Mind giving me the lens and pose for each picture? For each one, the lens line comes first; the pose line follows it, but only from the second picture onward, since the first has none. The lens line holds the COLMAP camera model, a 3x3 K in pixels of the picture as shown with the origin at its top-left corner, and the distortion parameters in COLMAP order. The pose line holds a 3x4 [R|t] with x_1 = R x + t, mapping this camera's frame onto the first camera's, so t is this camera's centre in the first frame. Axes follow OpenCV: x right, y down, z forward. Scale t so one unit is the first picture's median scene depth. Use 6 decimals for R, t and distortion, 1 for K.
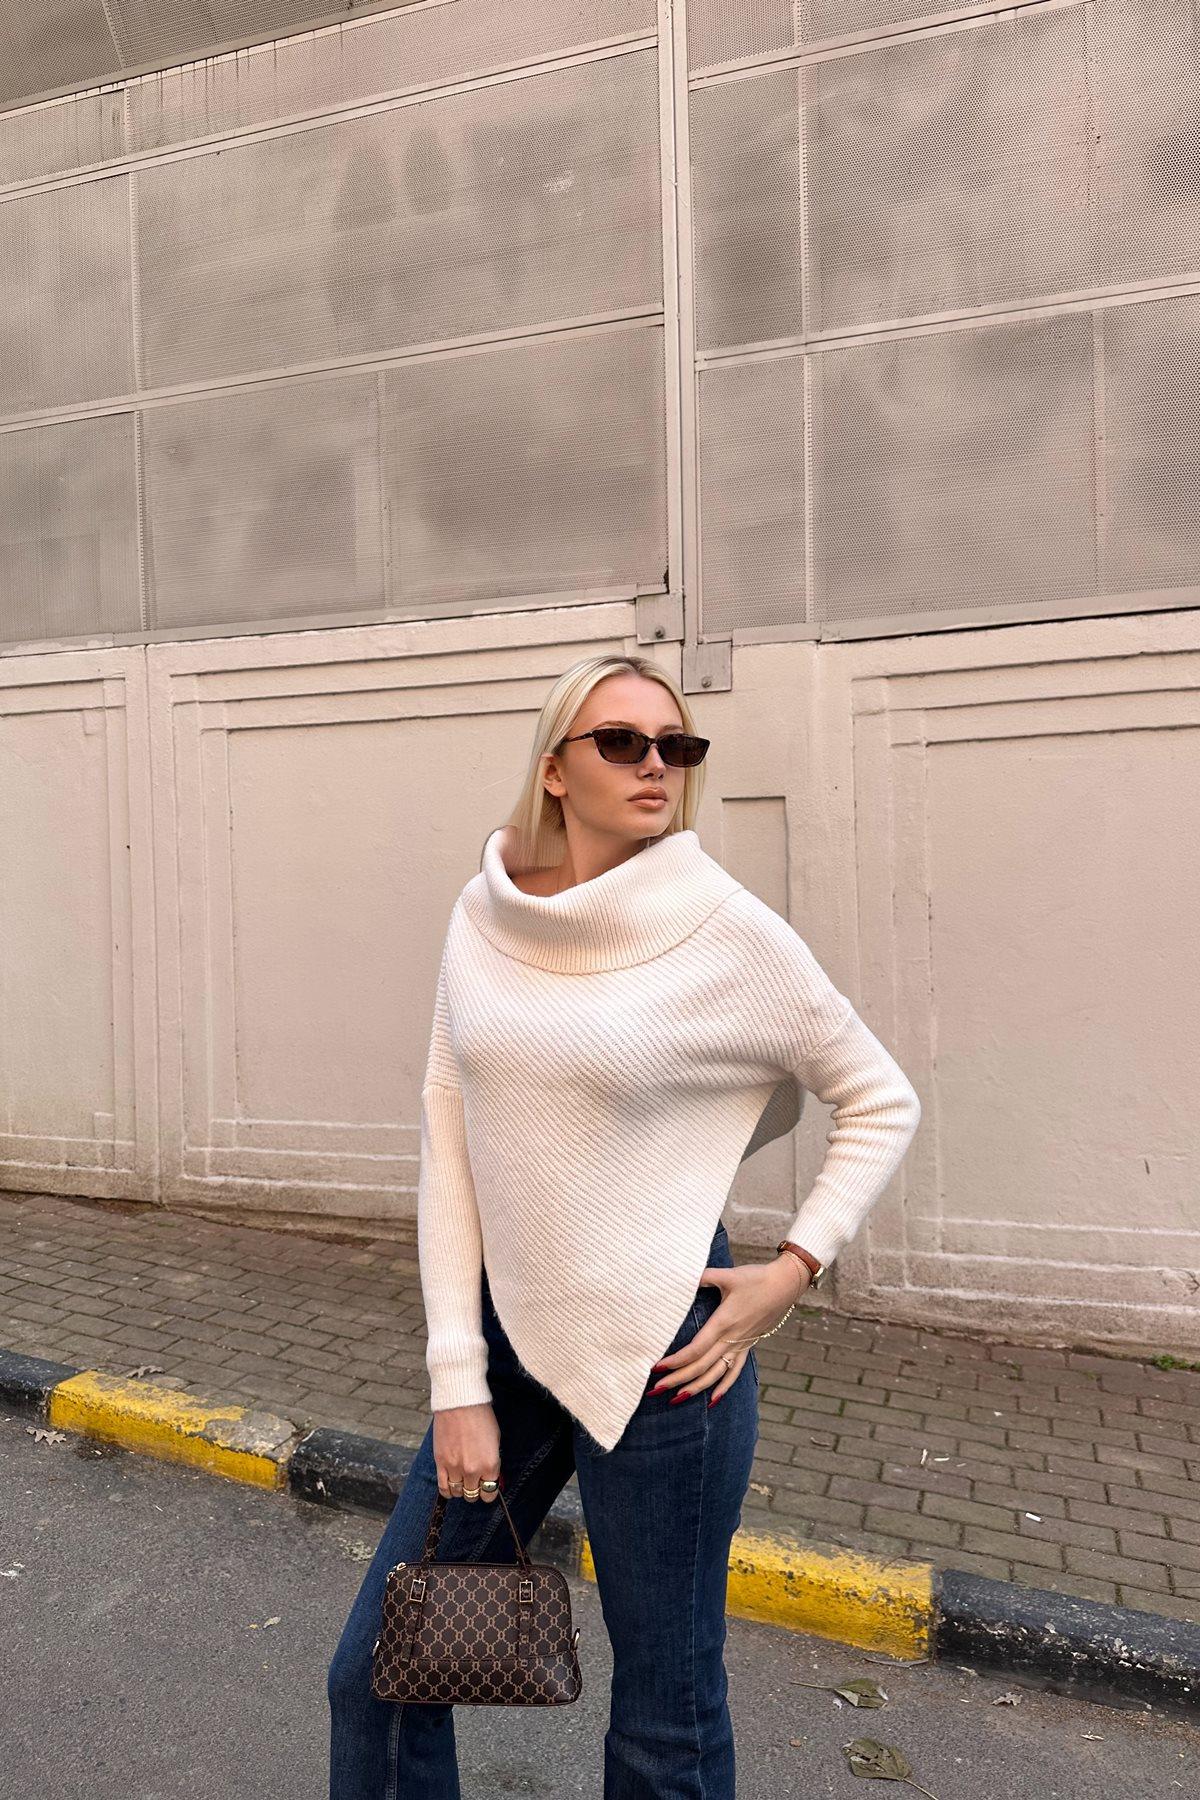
lens RADIAL K [[1308.0, 0, 594.9], [0, 1308.0, 886.6], [0, 0, 1]] dist [0.072384, -0.117520]
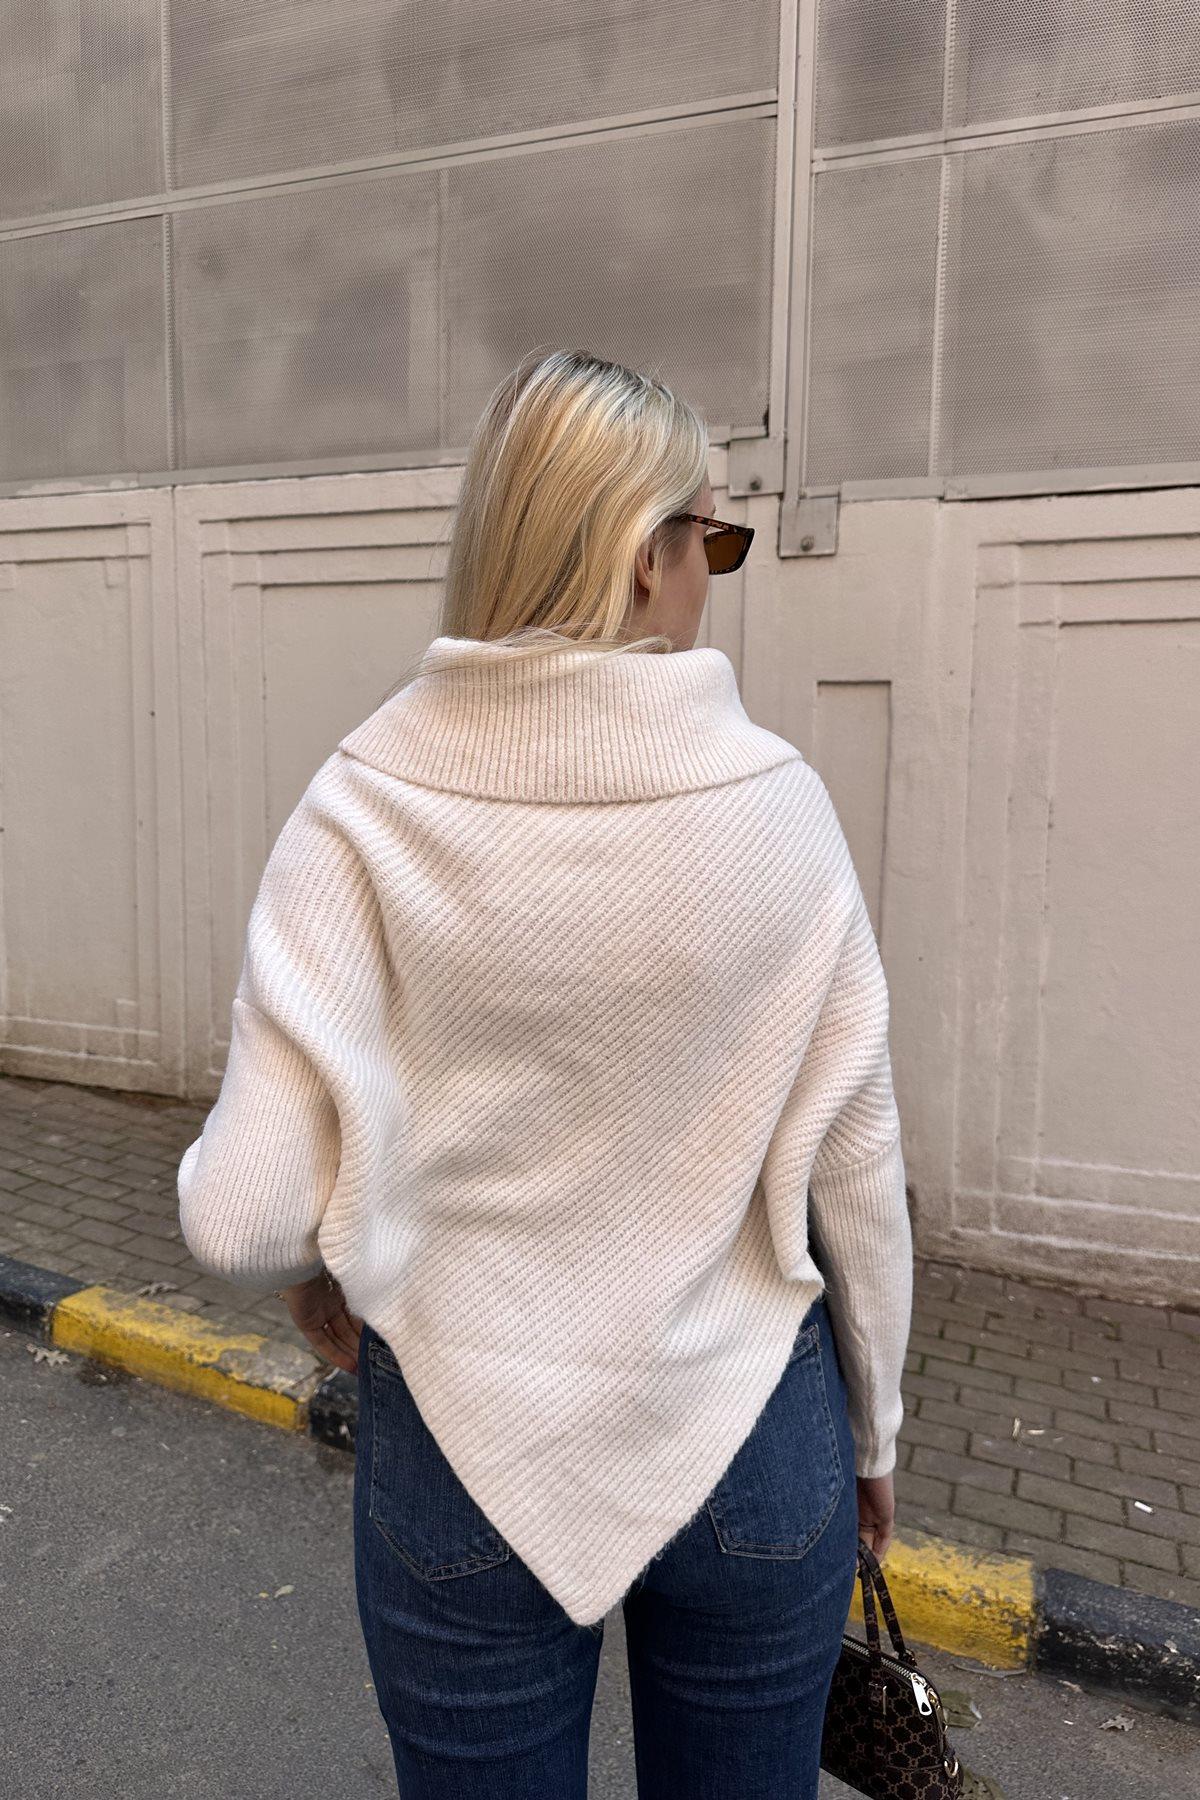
lens RADIAL K [[1321.6, 0, 614.3], [0, 1321.6, 901.3], [0, 0, 1]] dist [0.031060, -0.070106]
pose [[0.999001, 0.040041, -0.019862, -0.015998], [-0.038065, 0.995075, 0.091523, 0.003887], [0.023429, -0.090675, 0.995605, 0.108467]]
